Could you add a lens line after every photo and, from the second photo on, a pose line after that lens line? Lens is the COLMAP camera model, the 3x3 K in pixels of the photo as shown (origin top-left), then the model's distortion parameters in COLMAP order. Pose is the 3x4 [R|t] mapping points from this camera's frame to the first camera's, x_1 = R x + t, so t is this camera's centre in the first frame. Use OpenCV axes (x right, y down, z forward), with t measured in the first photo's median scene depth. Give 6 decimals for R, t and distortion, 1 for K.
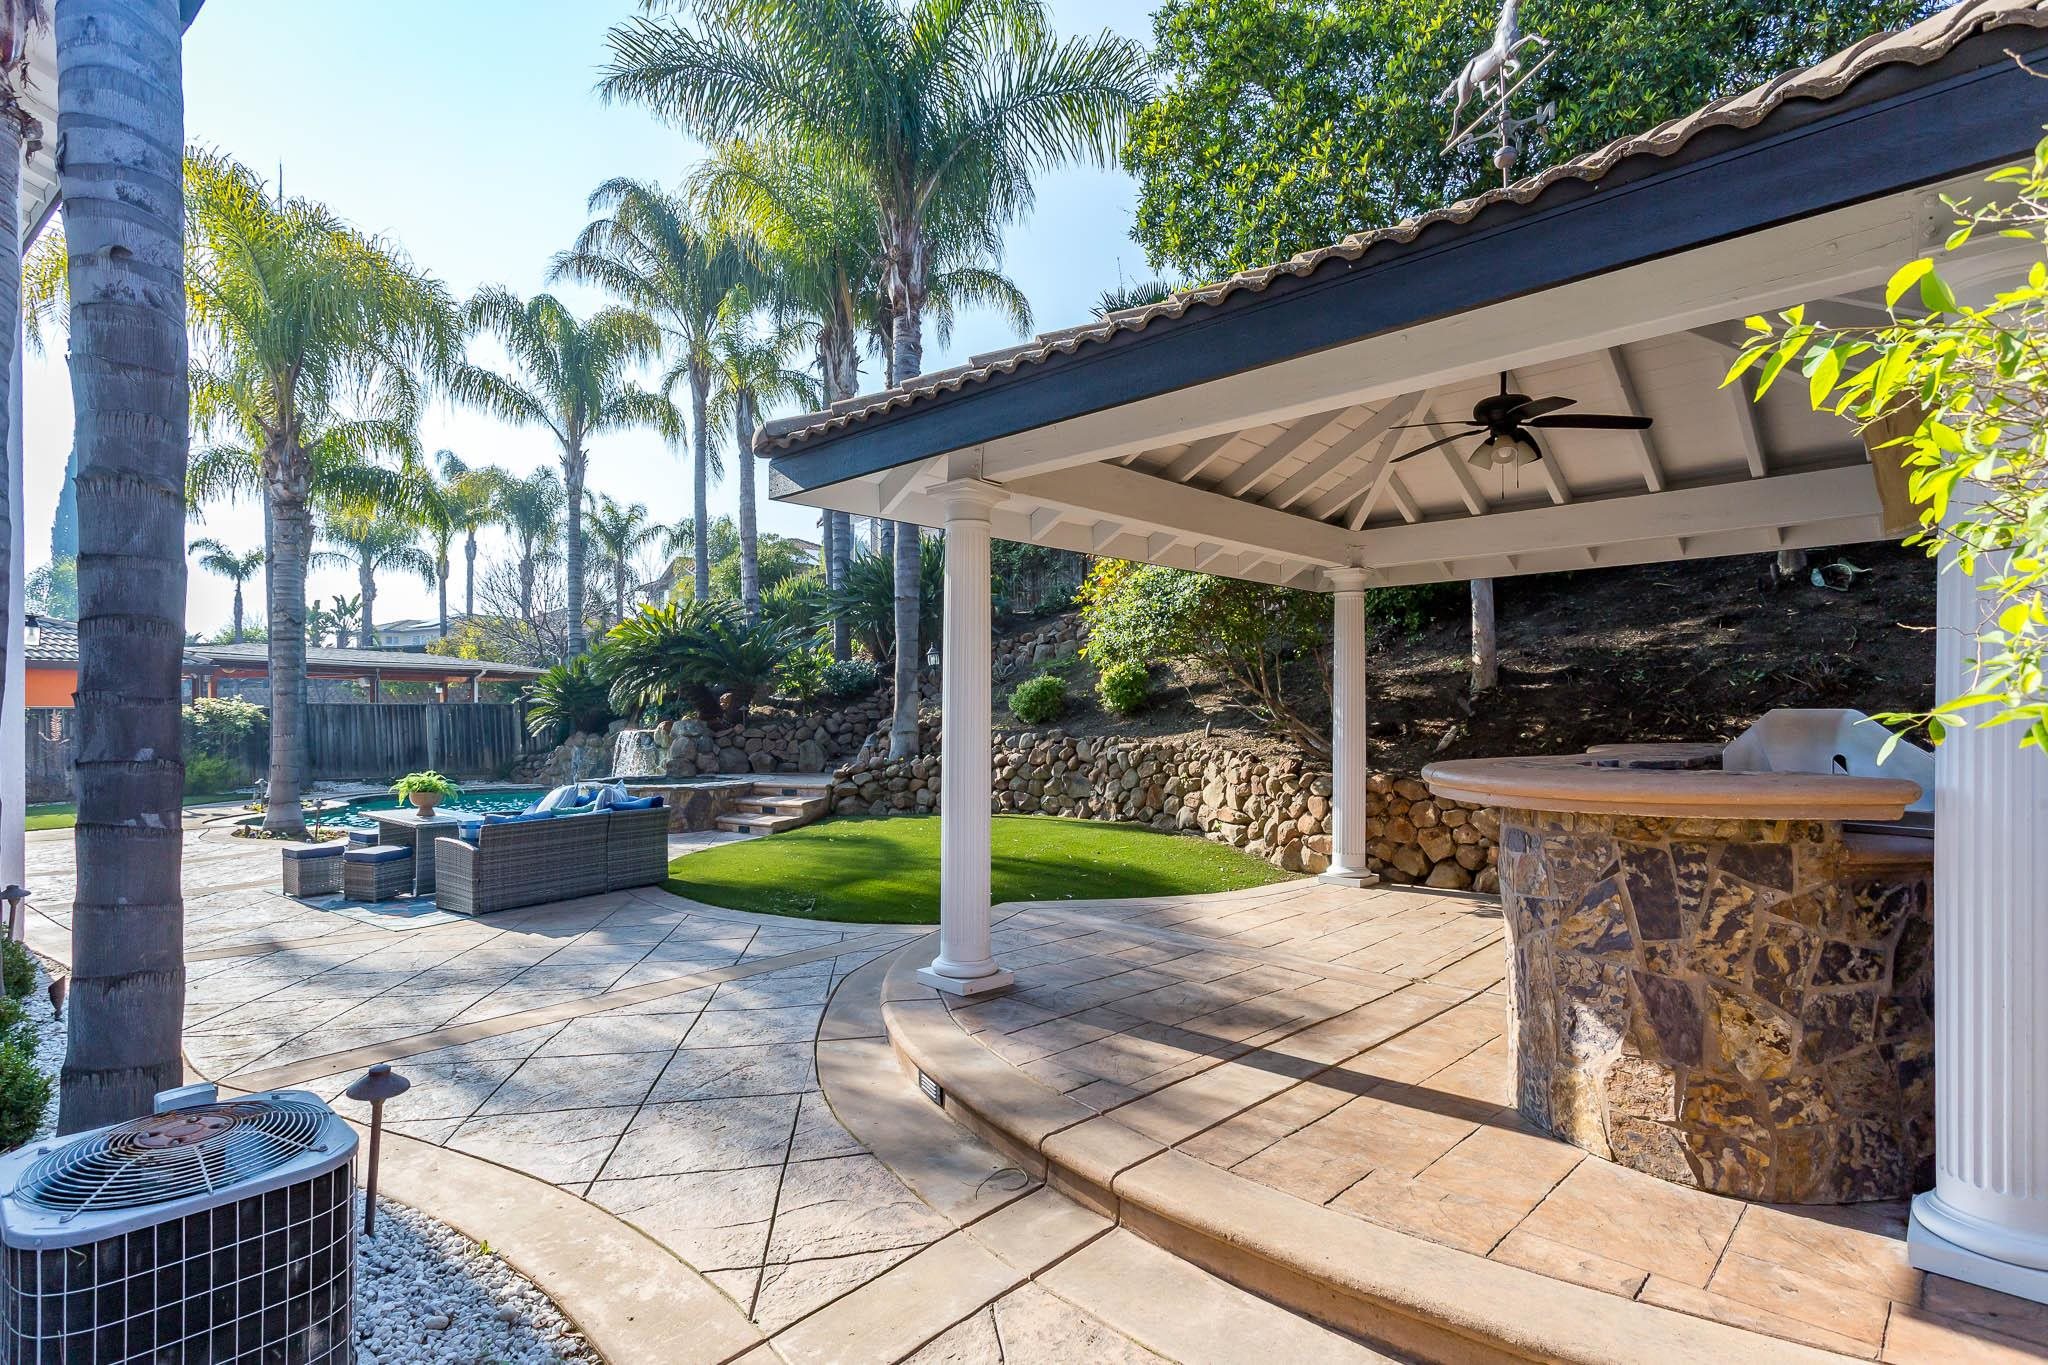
lens RADIAL K [[1025.6, 0, 1023.6], [0, 1025.6, 700.0], [0, 0, 1]] dist [-0.004843, 0.000420]
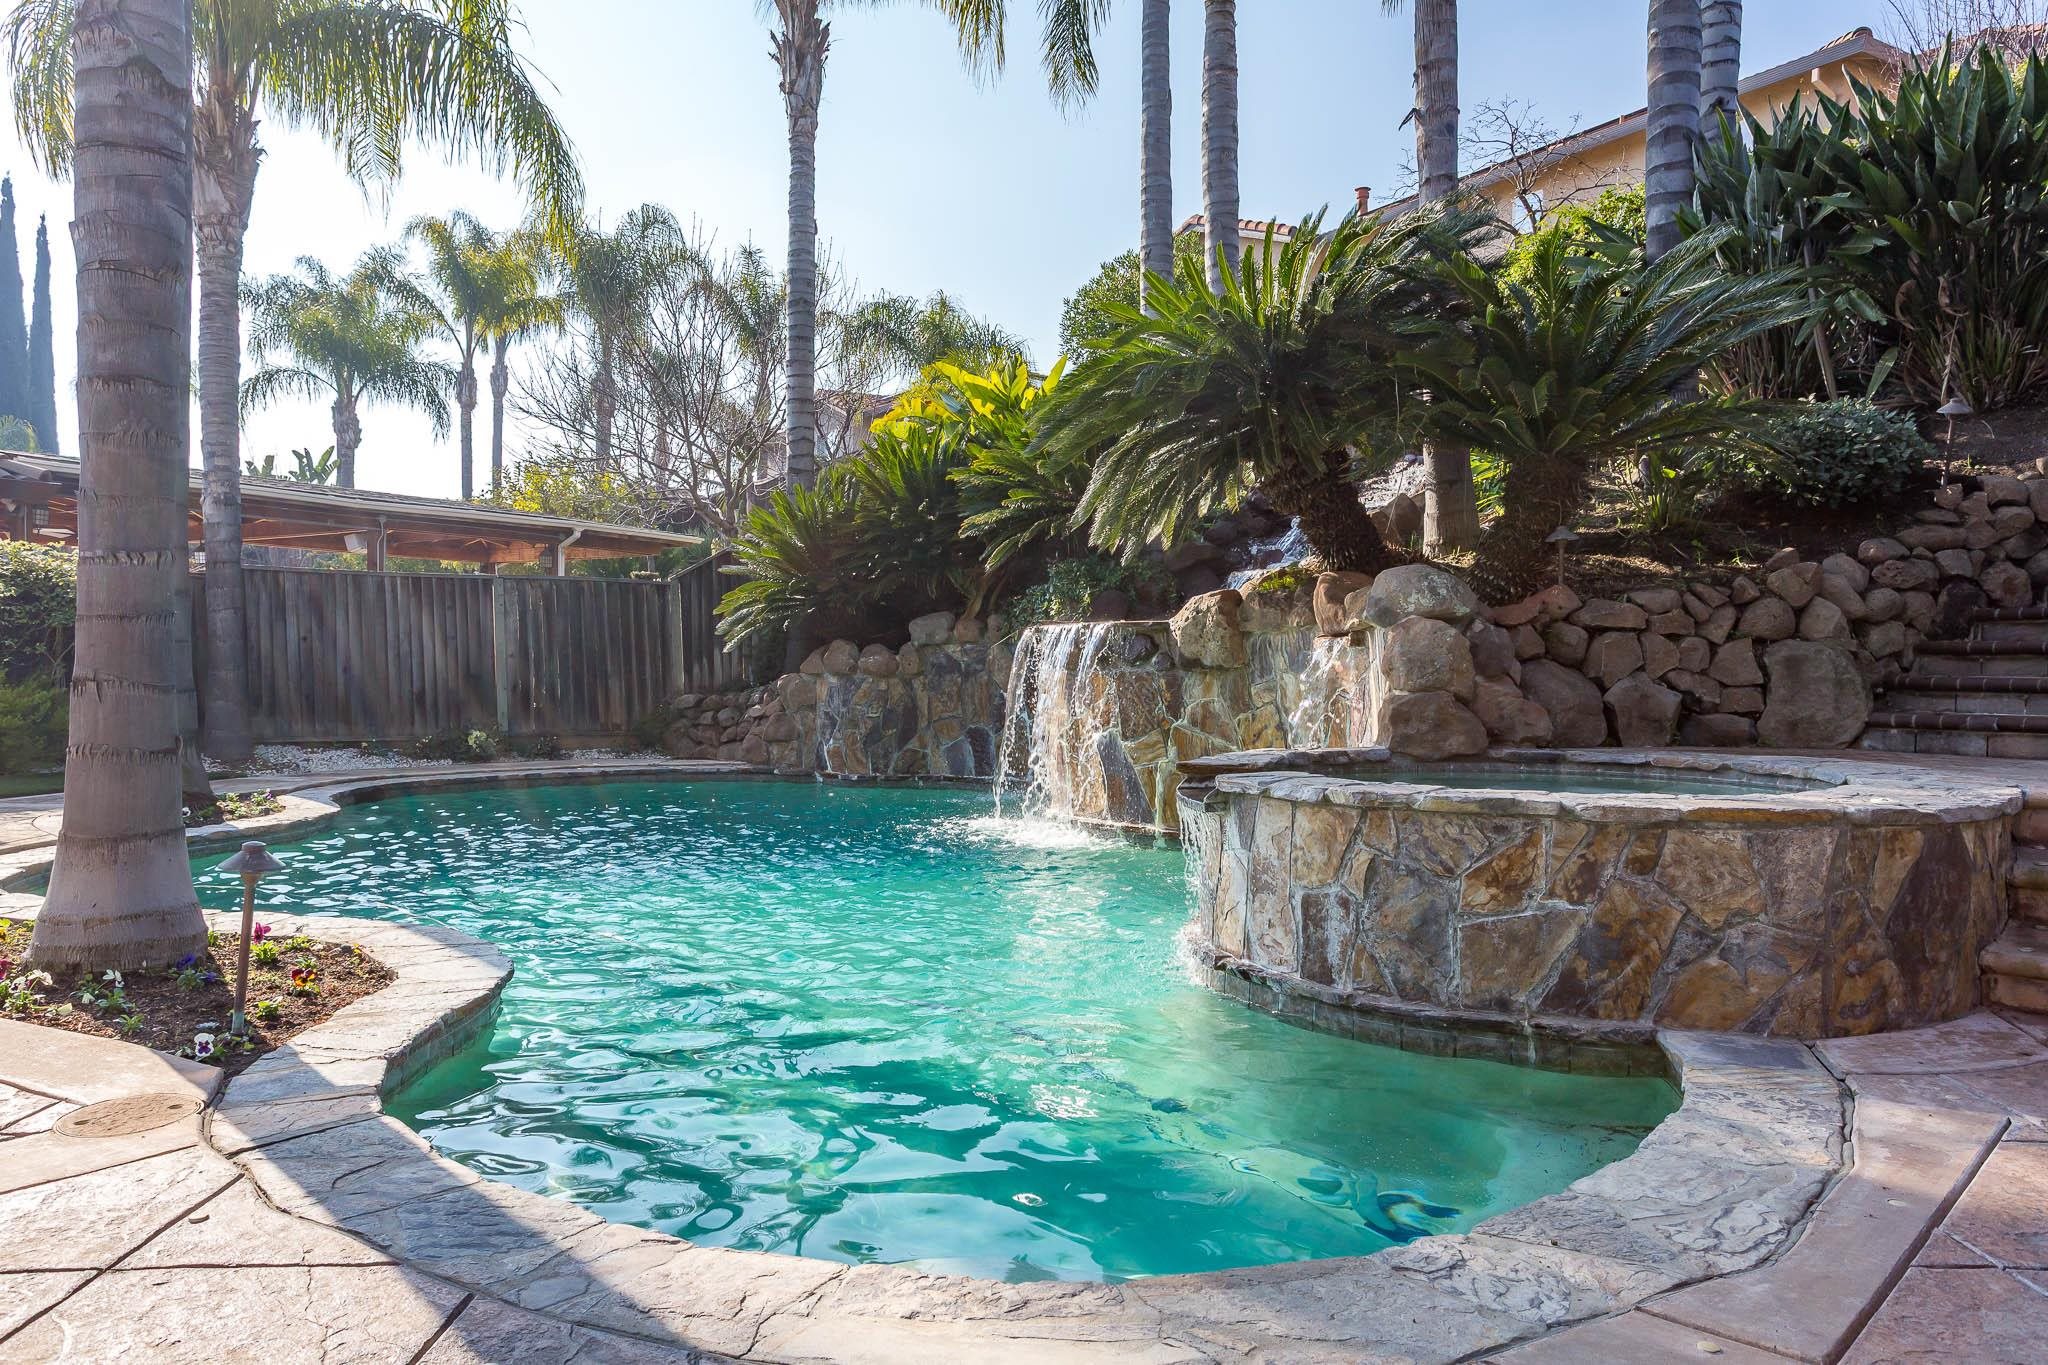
lens RADIAL K [[1386.8, 0, 1024.4], [0, 1386.8, 677.2], [0, 0, 1]] dist [-0.010897, -0.001170]
pose [[0.994336, 0.013657, -0.105403, -0.290140], [-0.011594, 0.999730, 0.020159, 0.032863], [0.105650, -0.018823, 0.994225, 0.425710]]
